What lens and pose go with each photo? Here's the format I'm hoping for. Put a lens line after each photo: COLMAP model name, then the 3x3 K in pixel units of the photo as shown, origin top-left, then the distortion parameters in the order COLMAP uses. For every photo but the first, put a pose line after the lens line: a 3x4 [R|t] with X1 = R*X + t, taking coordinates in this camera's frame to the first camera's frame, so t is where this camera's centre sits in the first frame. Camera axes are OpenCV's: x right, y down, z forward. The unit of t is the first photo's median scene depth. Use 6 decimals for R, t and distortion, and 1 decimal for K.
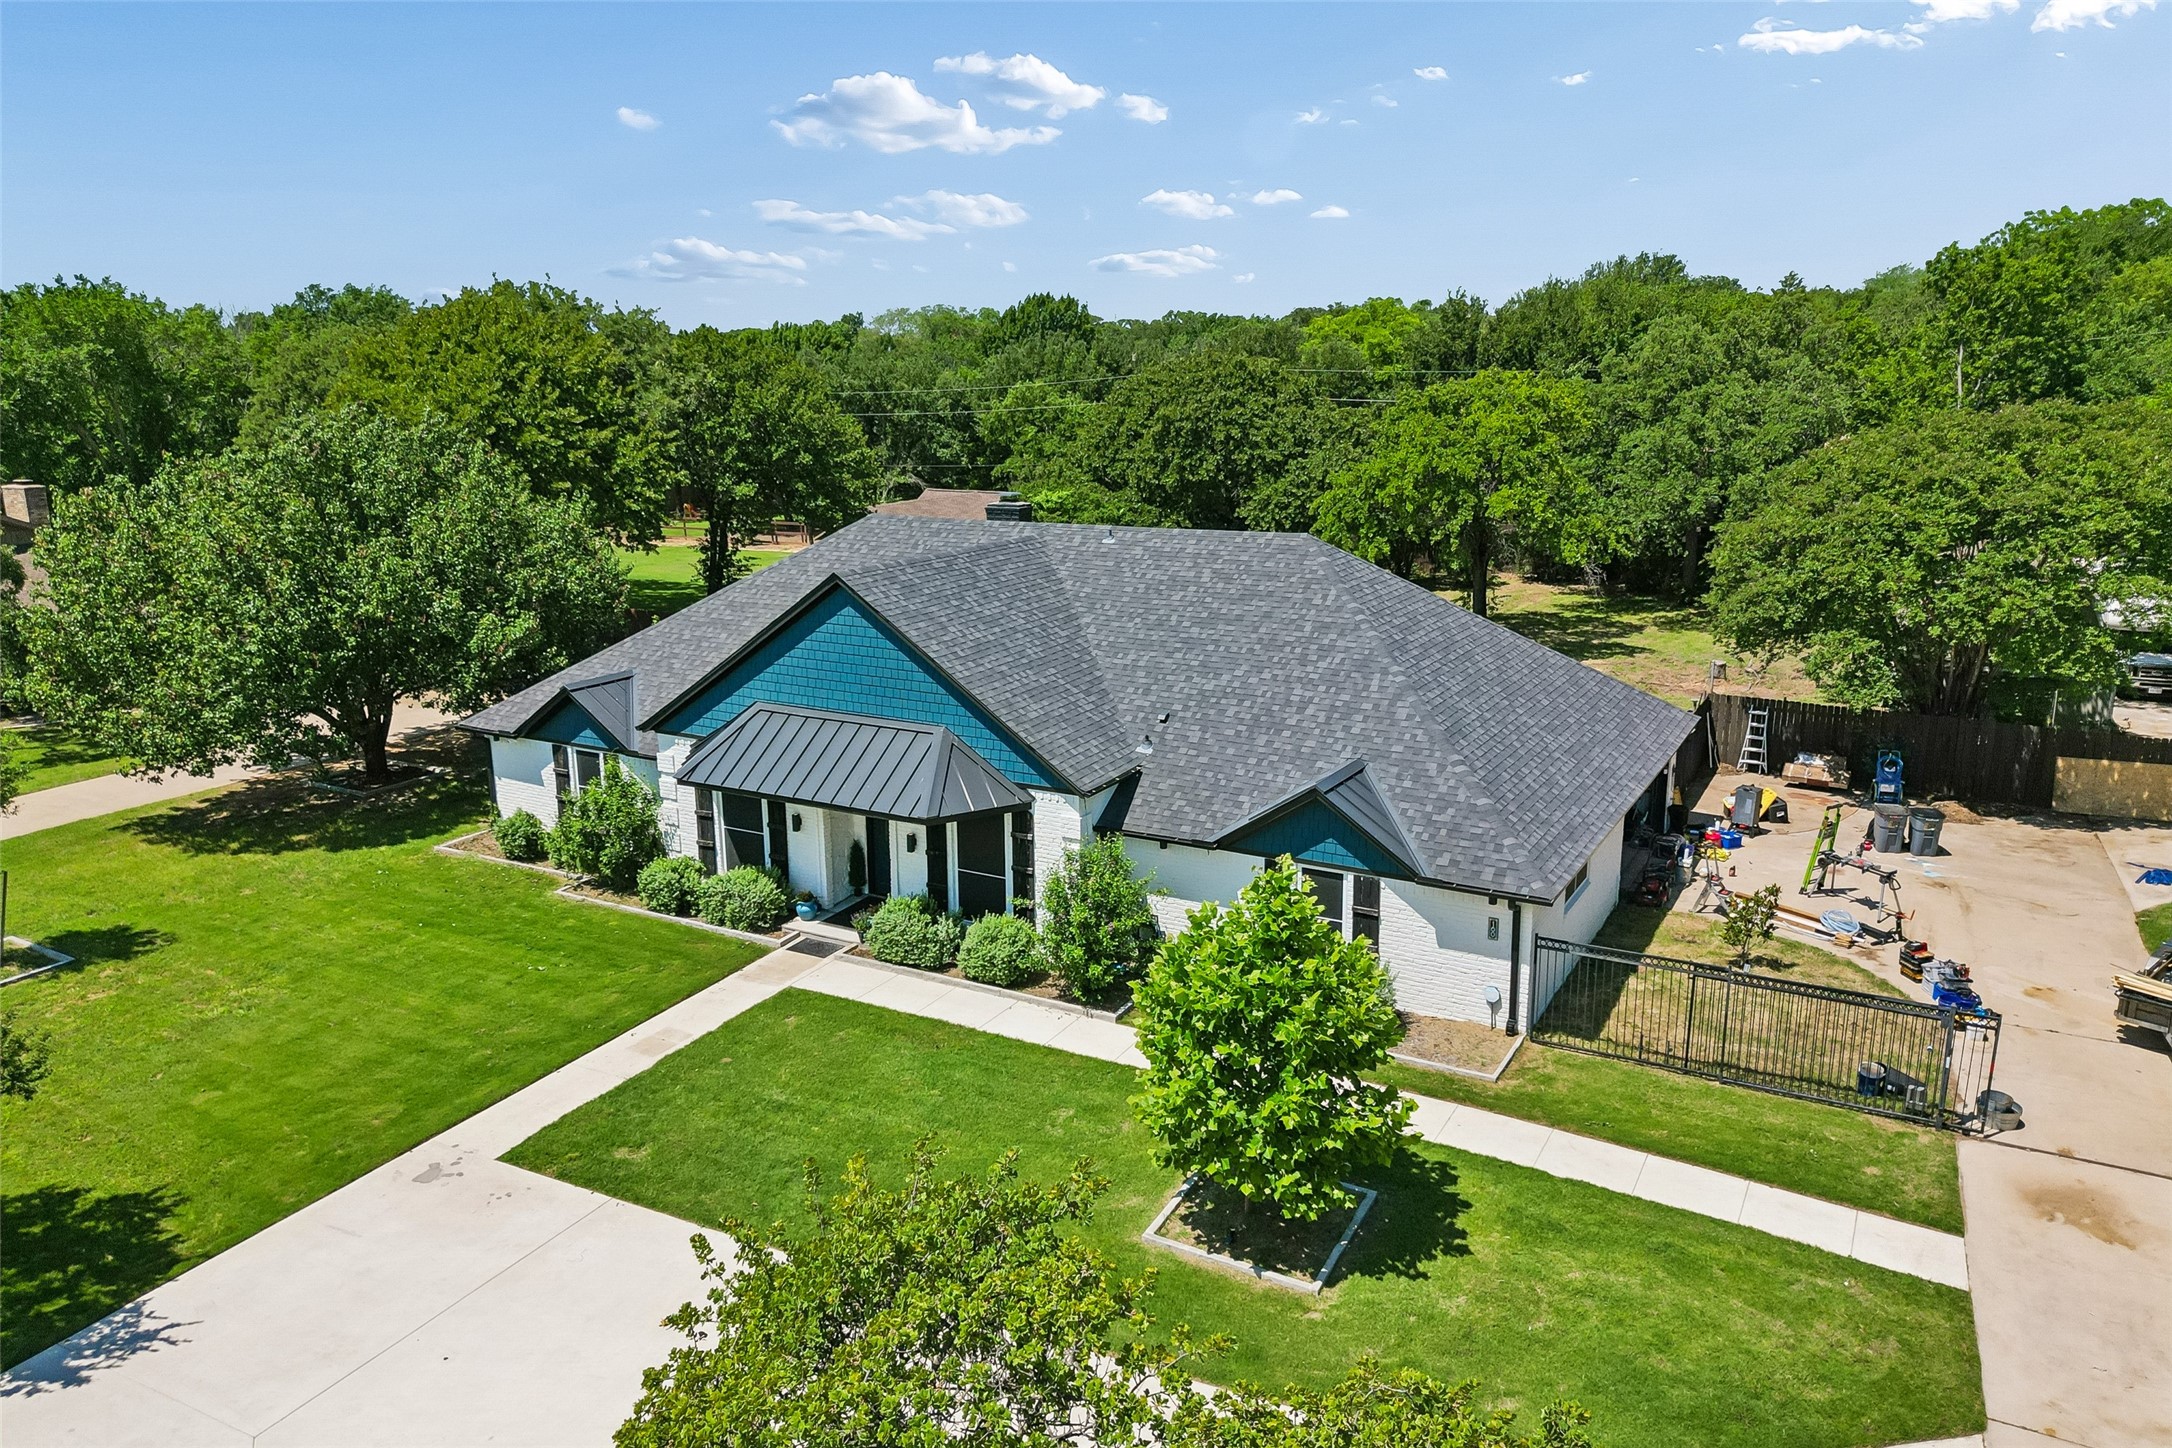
lens RADIAL K [[1548.4, 0, 1083.0], [0, 1548.4, 728.6], [0, 0, 1]] dist [0.049085, -0.032731]
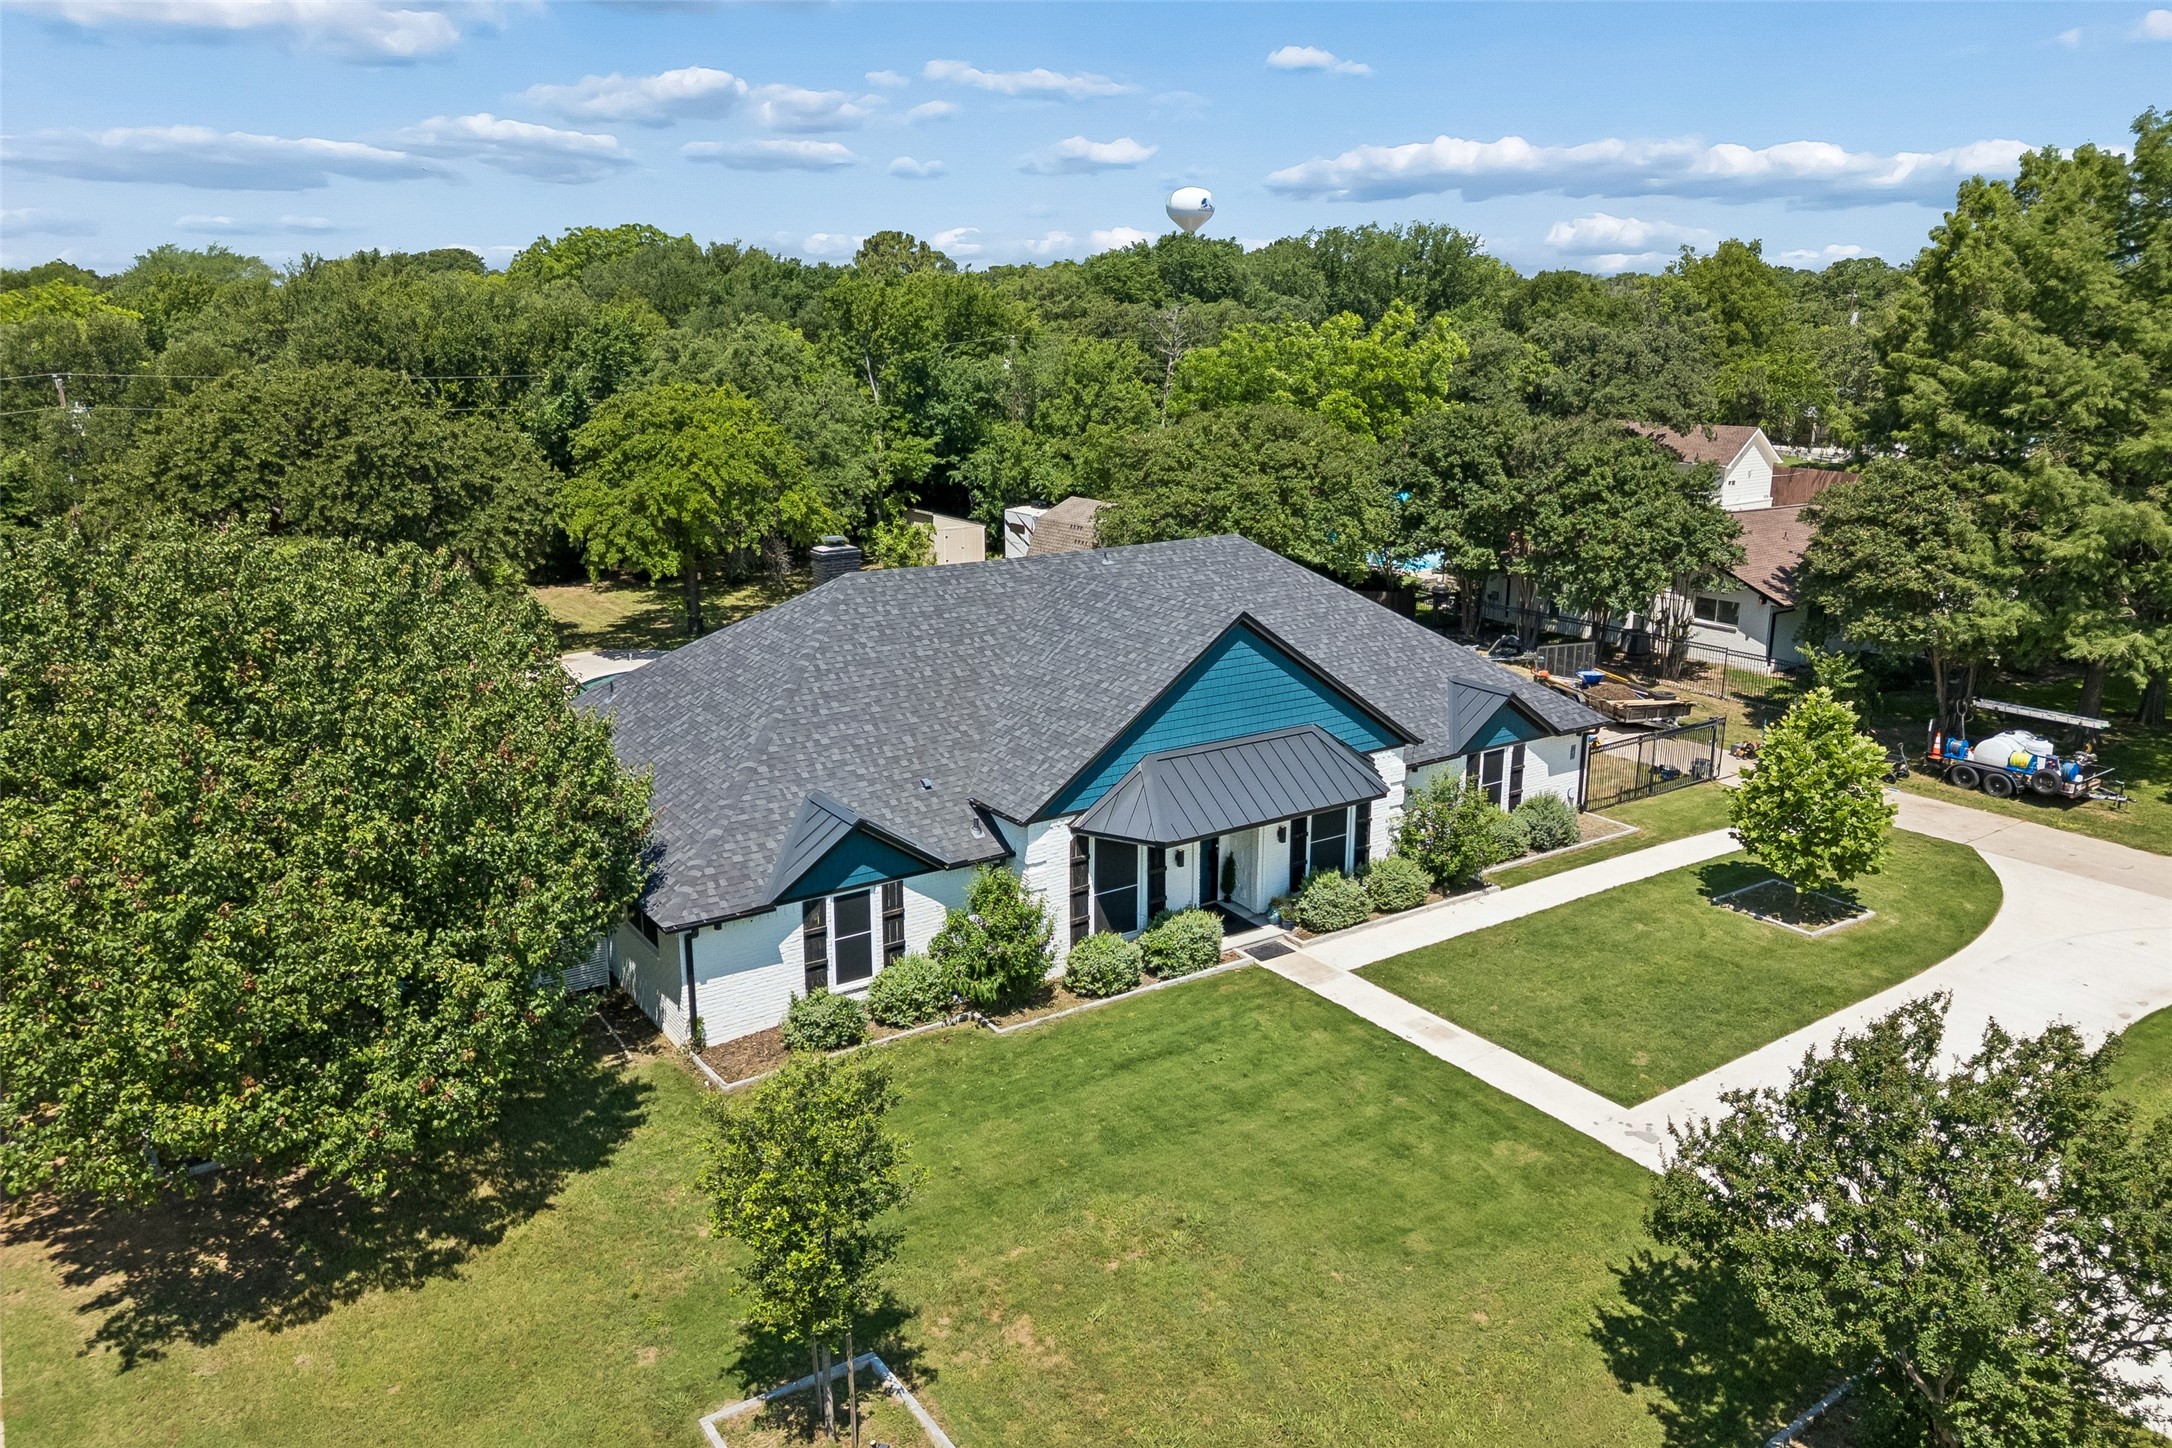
lens RADIAL K [[1548.4, 0, 1085.4], [0, 1548.4, 713.6], [0, 0, 1]] dist [0.049085, -0.032731]
pose [[0.431885, -0.213206, 0.876367, -1.128073], [0.204461, 0.969506, 0.135104, -0.191854], [-0.878448, 0.120834, 0.462307, 0.574873]]
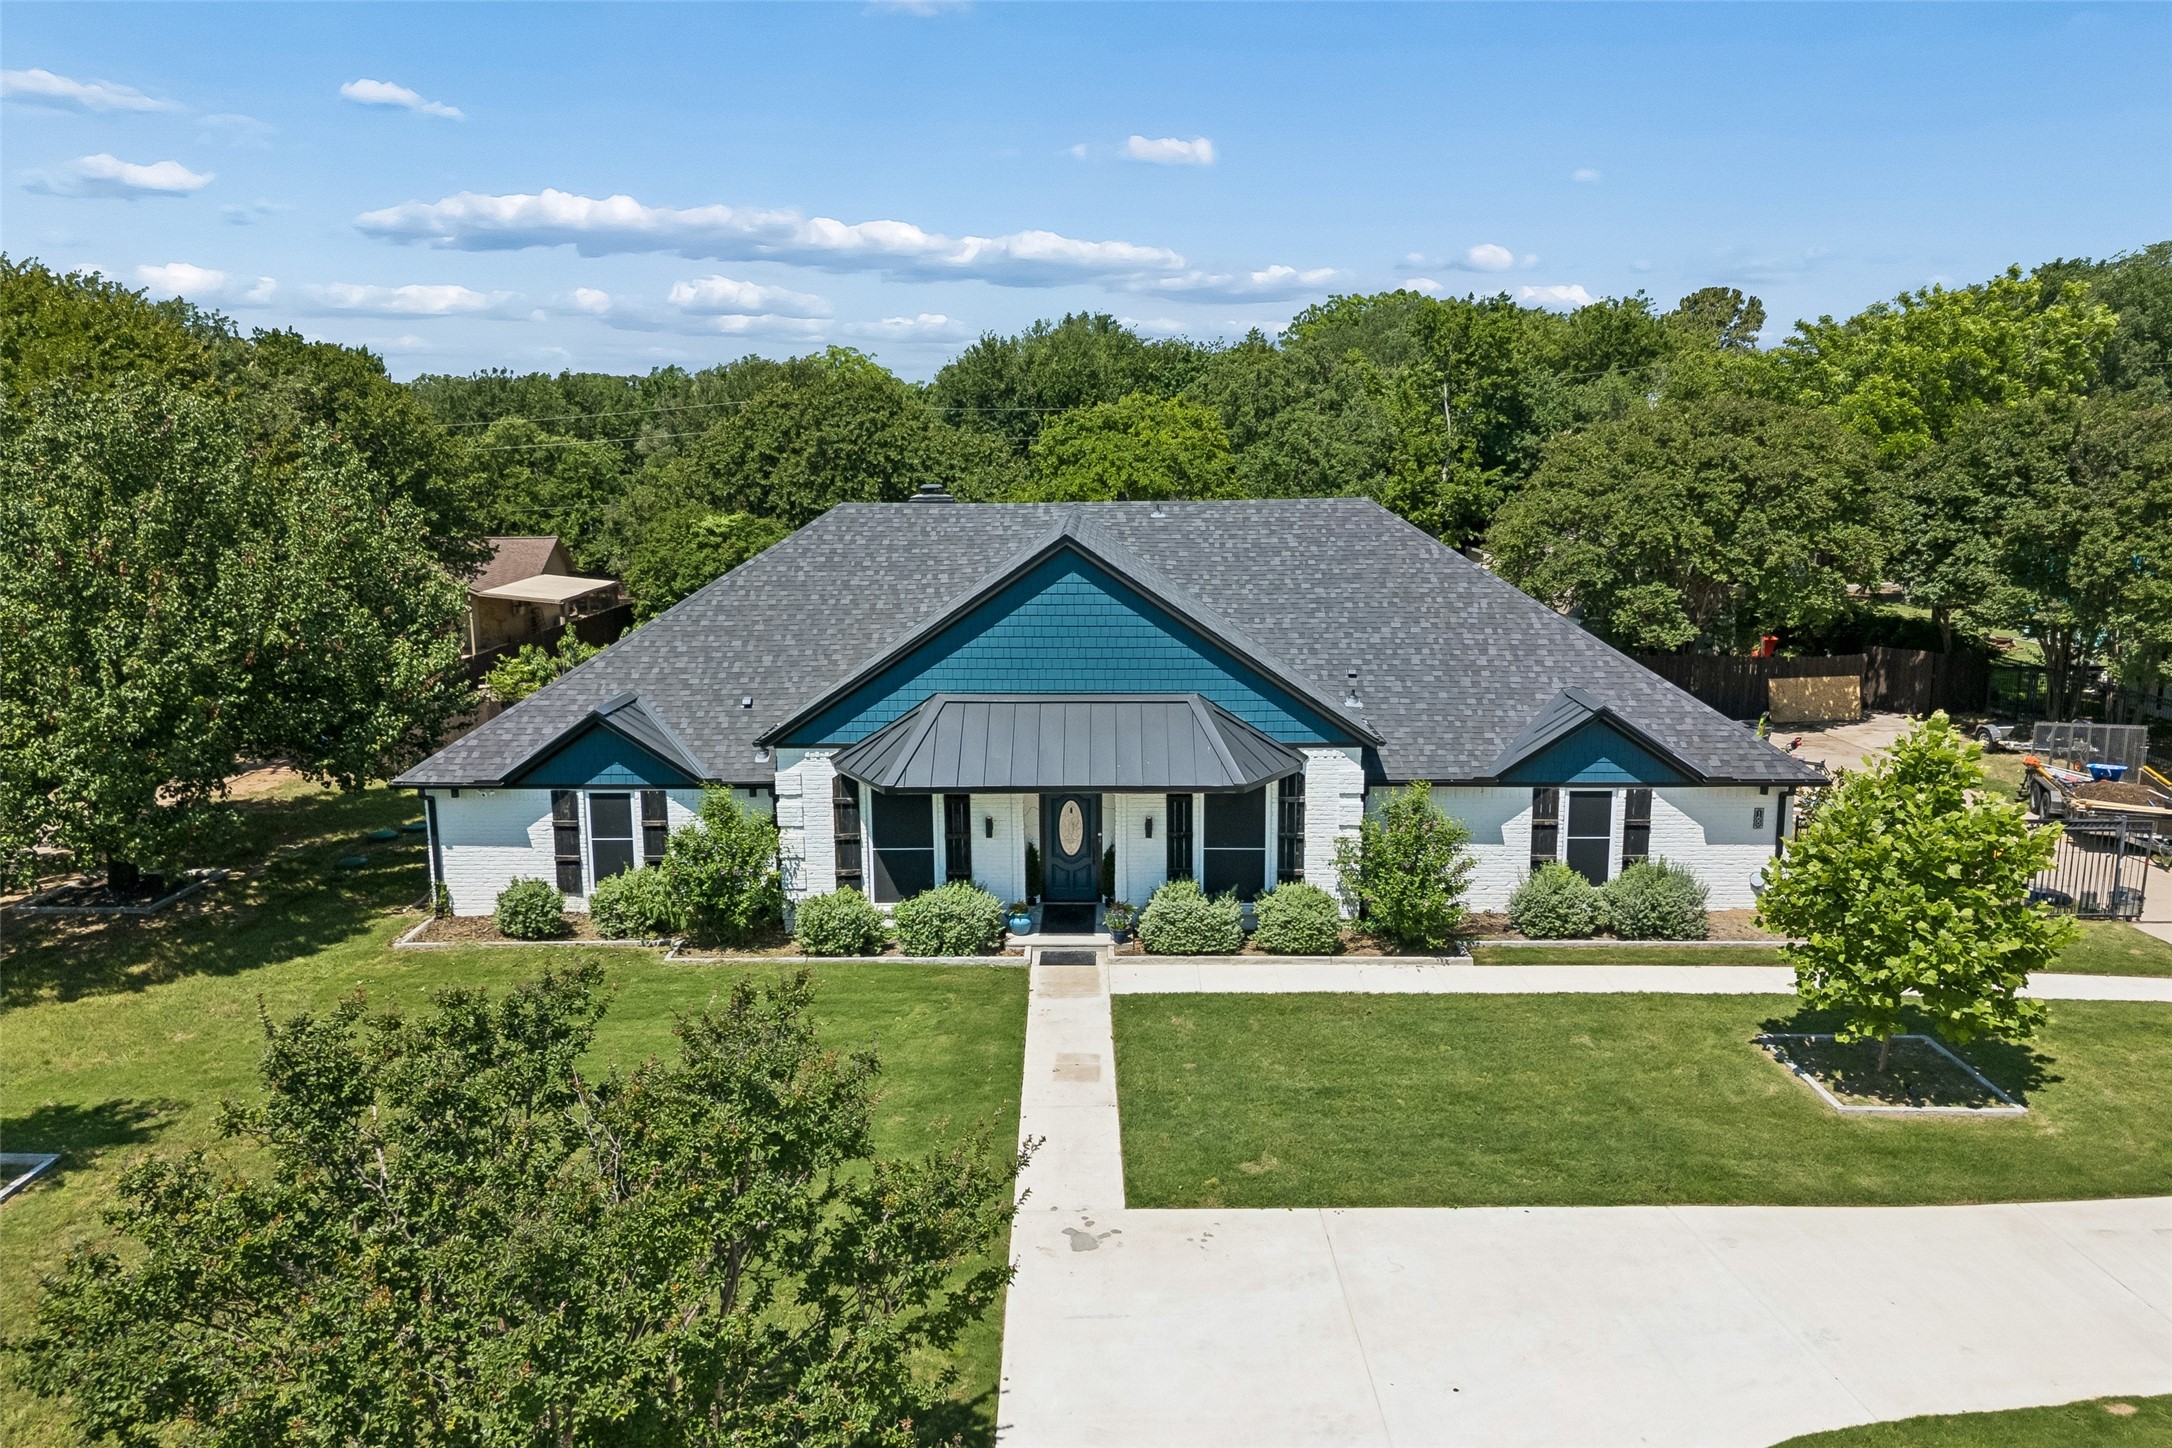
lens RADIAL K [[1548.4, 0, 1084.1], [0, 1548.4, 725.2], [0, 0, 1]] dist [0.049085, -0.032731]
pose [[0.875173, -0.085164, 0.476256, -0.561721], [0.110375, 0.993572, -0.025155, 0.031577], [-0.471052, 0.074582, 0.878947, 0.204505]]
